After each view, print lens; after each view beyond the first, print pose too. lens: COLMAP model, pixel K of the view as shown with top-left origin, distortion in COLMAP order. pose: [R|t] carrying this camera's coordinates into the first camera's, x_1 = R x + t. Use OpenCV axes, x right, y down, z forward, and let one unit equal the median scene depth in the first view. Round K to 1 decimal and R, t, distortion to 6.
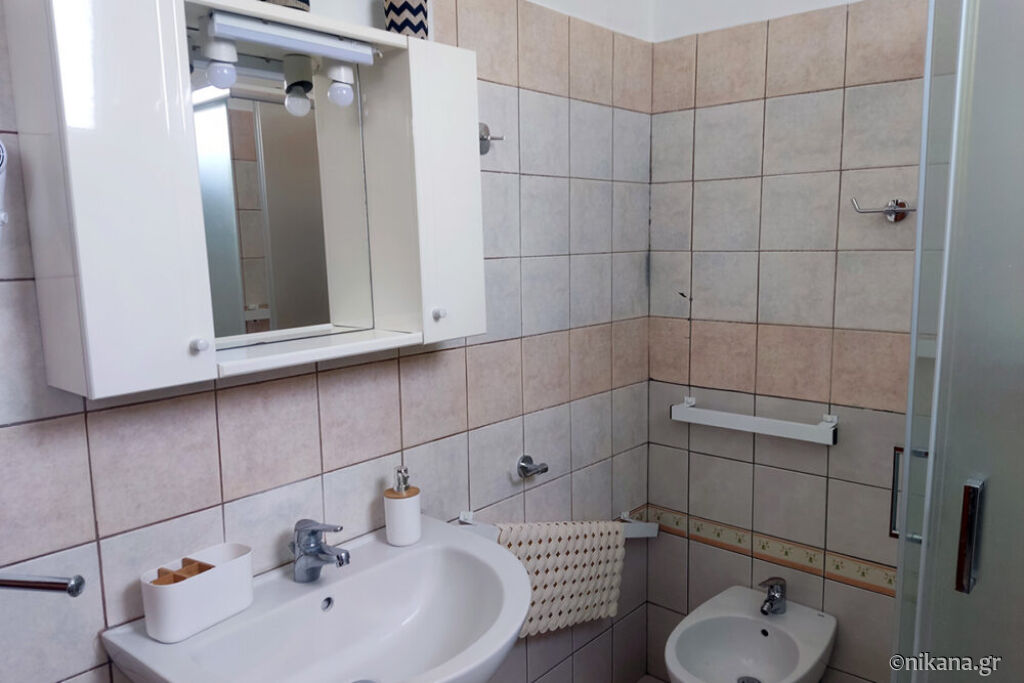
lens RADIAL K [[747.6, 0, 513.1], [0, 747.6, 339.7], [0, 0, 1]] dist [0.098285, -0.128123]
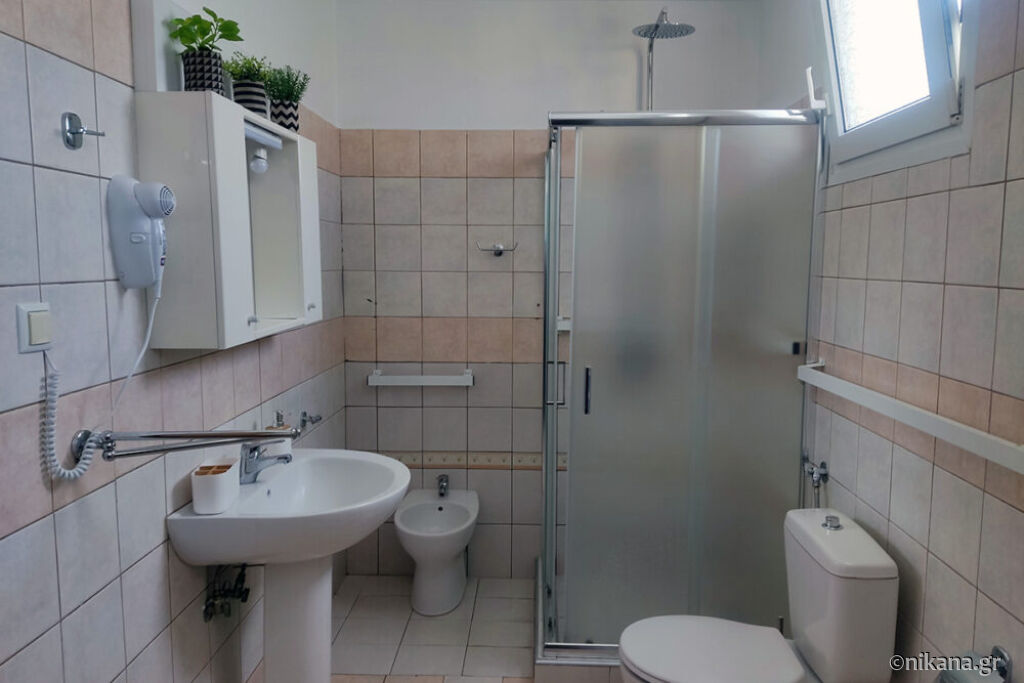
lens RADIAL K [[747.6, 0, 514.0], [0, 747.6, 341.6], [0, 0, 1]] dist [0.098285, -0.128123]
pose [[0.769553, -0.047027, 0.636848, -0.537569], [0.068497, 0.997610, -0.009104, 0.058062], [-0.634898, 0.050629, 0.770935, -0.336200]]
